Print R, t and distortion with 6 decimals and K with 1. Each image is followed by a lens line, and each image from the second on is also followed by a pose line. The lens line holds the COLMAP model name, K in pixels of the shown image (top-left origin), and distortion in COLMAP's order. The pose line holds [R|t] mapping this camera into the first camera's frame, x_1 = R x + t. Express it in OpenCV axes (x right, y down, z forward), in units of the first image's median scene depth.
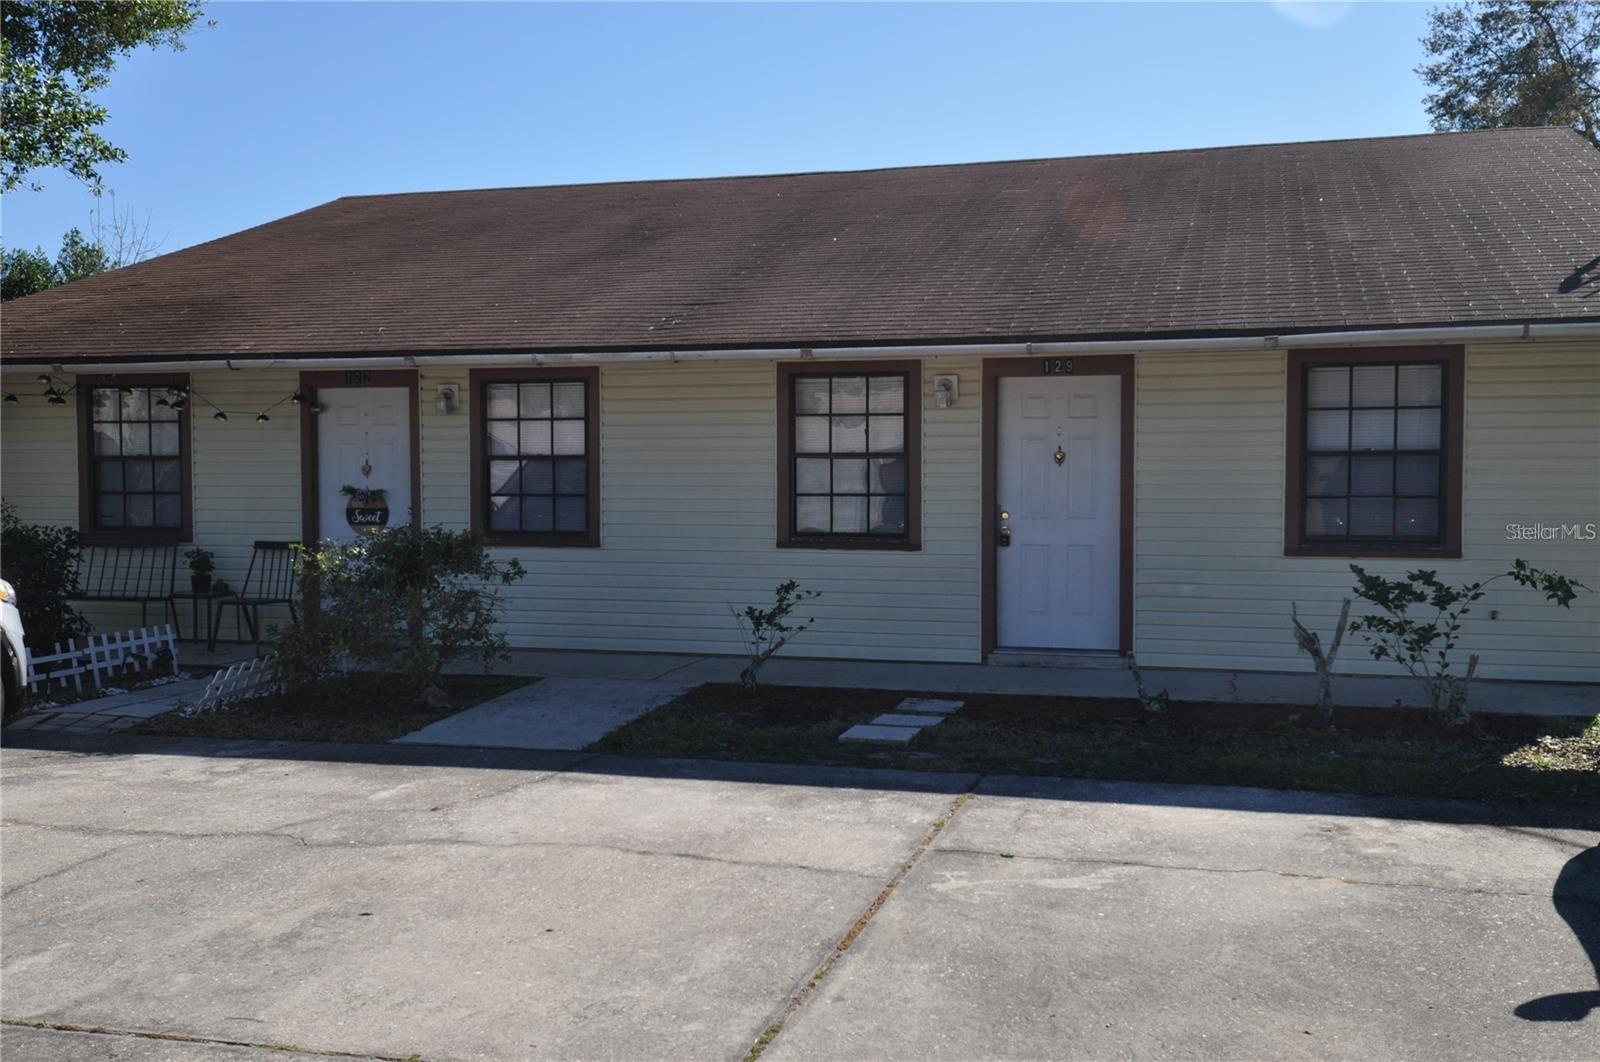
lens RADIAL K [[1615.6, 0, 800.0], [0, 1615.6, 531.0], [0, 0, 1]] dist [0.065949, 0.003011]
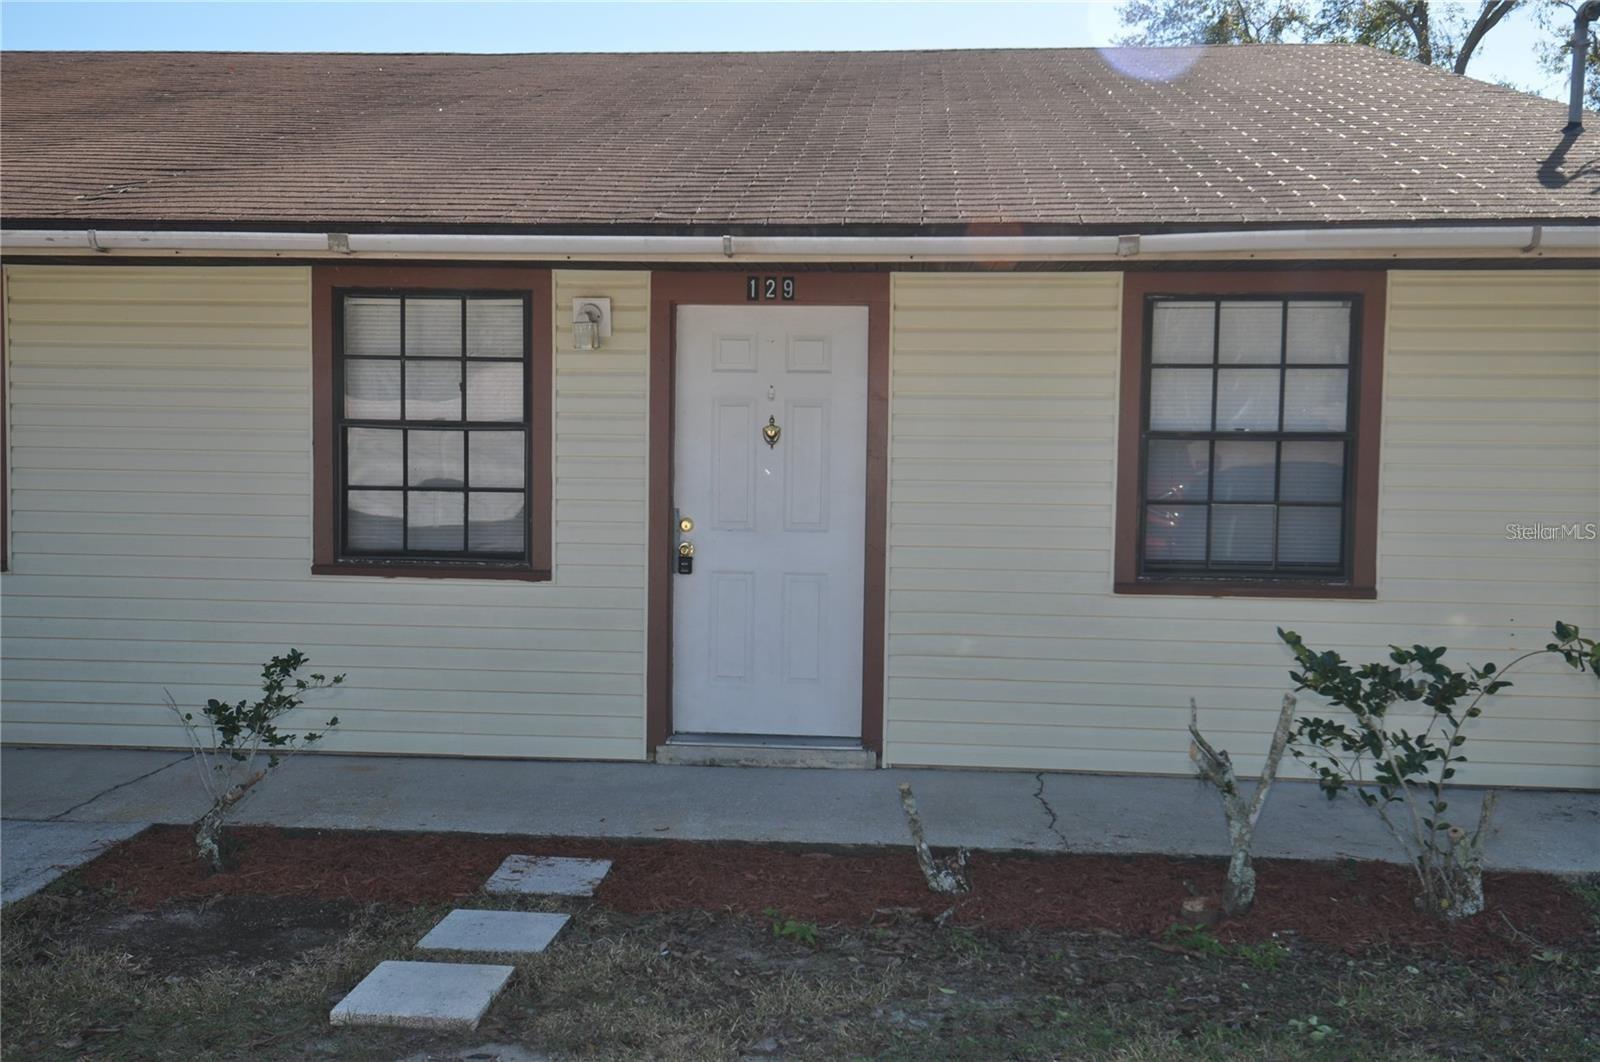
lens RADIAL K [[1562.7, 0, 796.7], [0, 1562.7, 558.4], [0, 0, 1]] dist [0.054035, -0.000760]
pose [[0.981013, 0.001722, 0.193936, 0.053966], [-0.008049, 0.999460, 0.031843, -0.017326], [-0.193776, -0.032800, 0.980497, 0.415544]]
